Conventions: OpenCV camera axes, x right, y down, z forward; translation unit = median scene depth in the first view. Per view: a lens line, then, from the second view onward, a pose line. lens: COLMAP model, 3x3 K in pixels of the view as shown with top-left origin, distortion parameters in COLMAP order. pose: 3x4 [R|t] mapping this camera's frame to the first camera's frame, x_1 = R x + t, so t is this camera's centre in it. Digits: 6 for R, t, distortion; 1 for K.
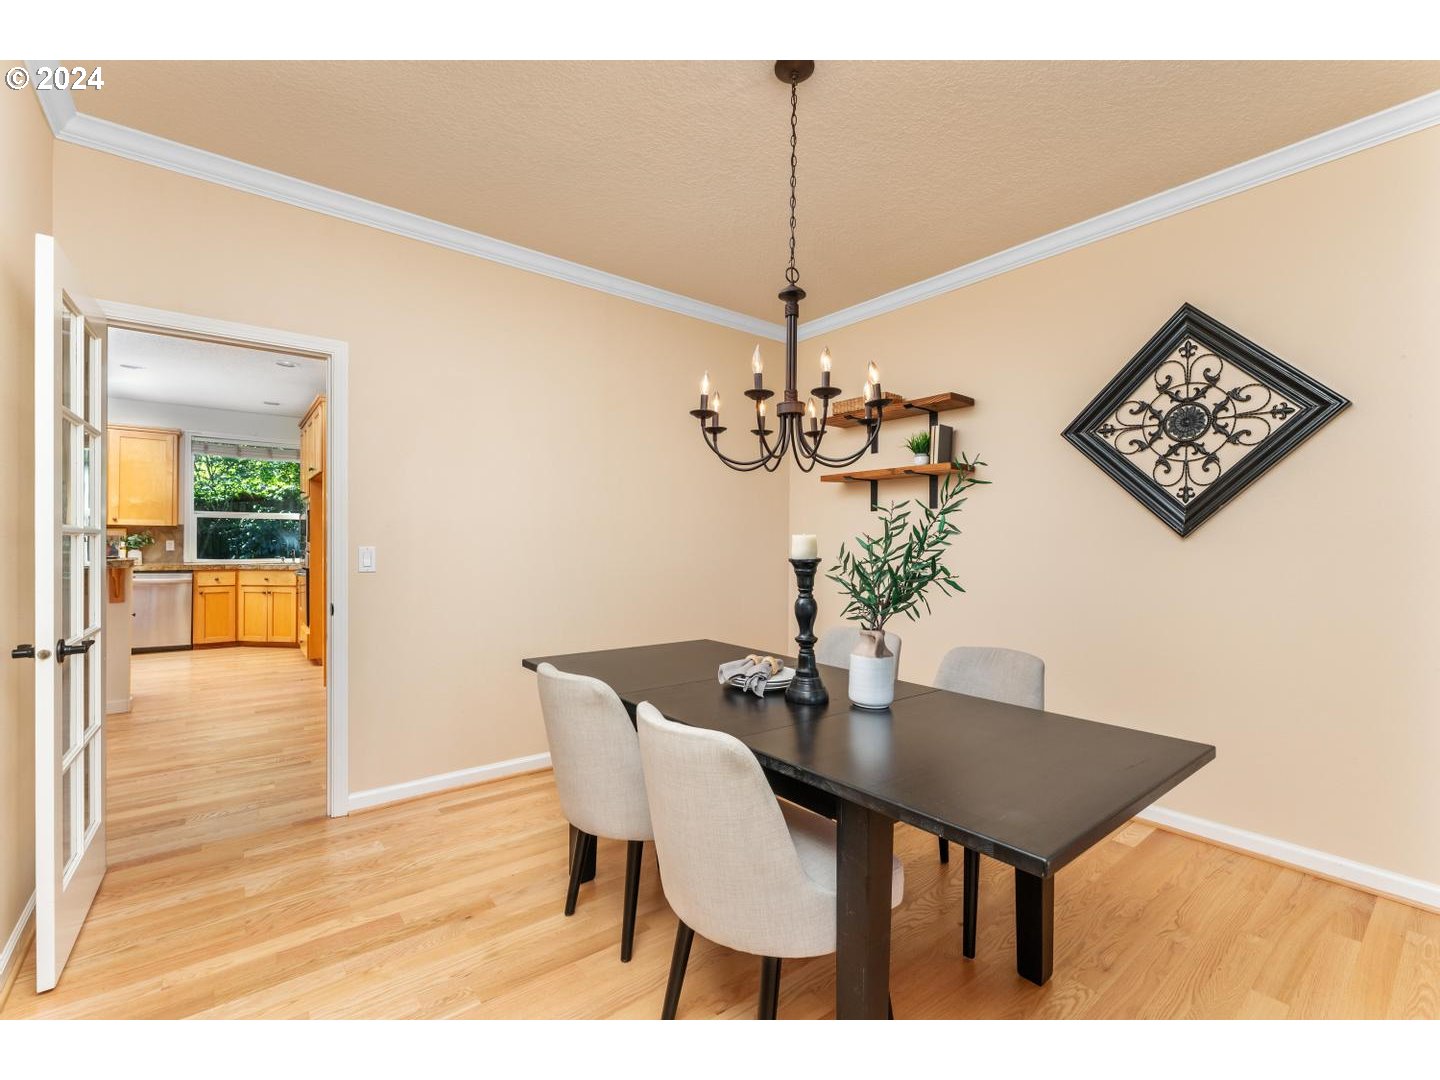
lens RADIAL K [[638.4, 0, 714.8], [0, 638.4, 546.6], [0, 0, 1]] dist [-0.000148, -0.000021]
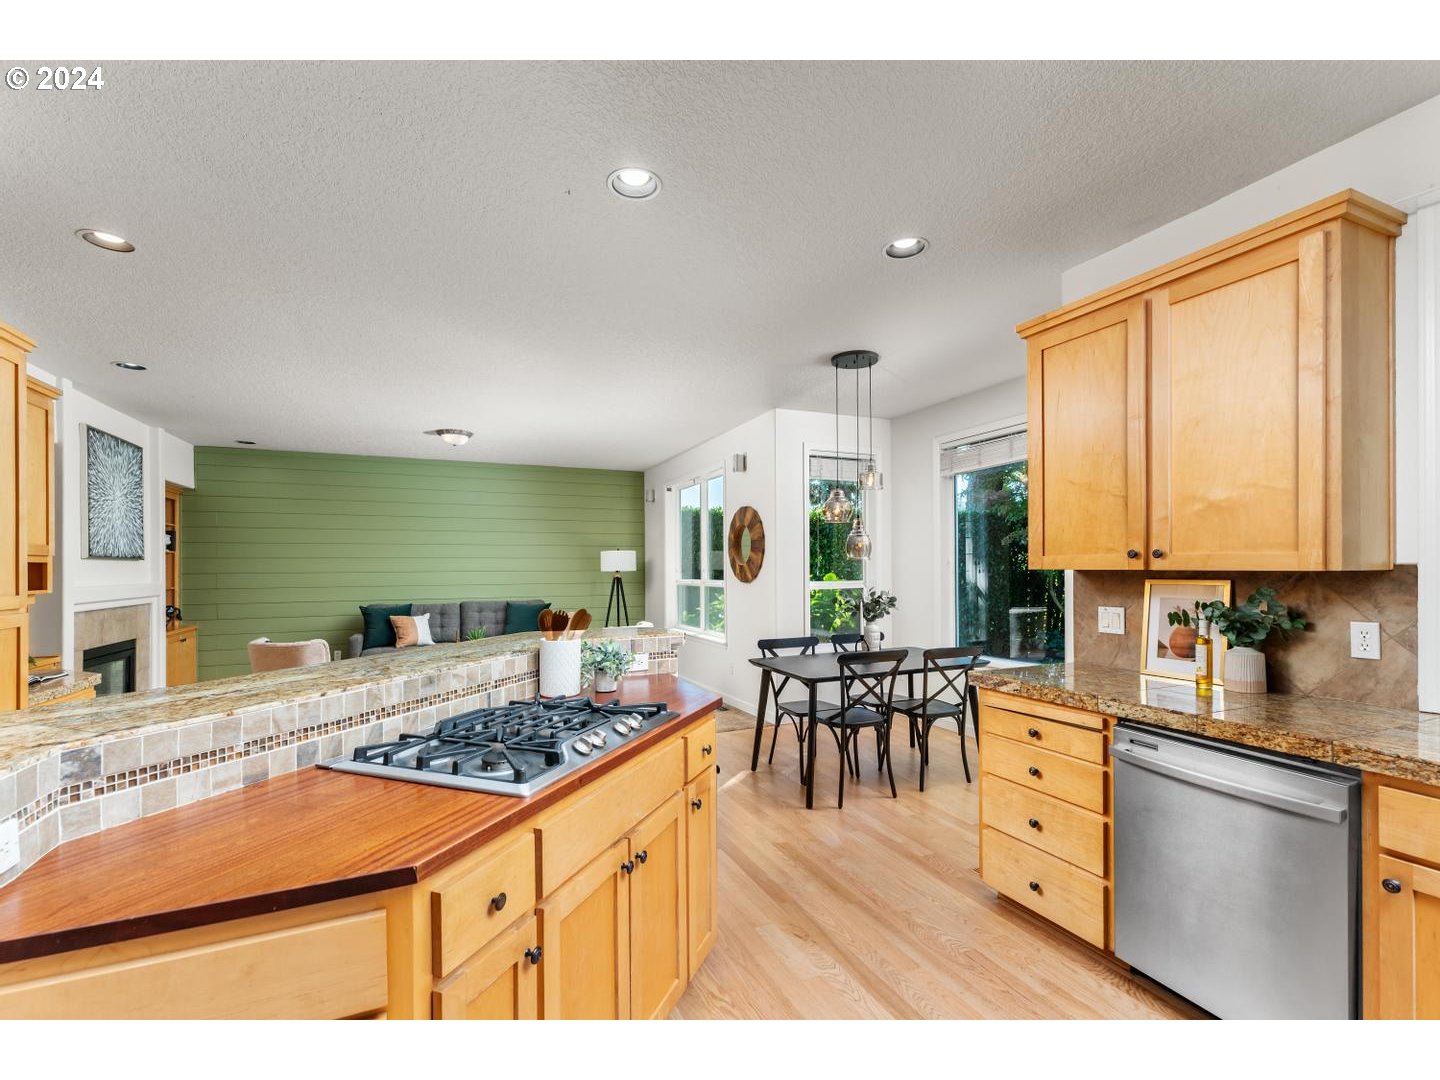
lens RADIAL K [[638.4, 0, 714.8], [0, 638.4, 546.6], [0, 0, 1]] dist [-0.000148, -0.000021]
pose [[-0.237559, -0.039868, -0.970555, -0.861040], [-0.004518, 0.999192, -0.039939, -0.050191], [0.971363, -0.005103, -0.237547, 1.323826]]
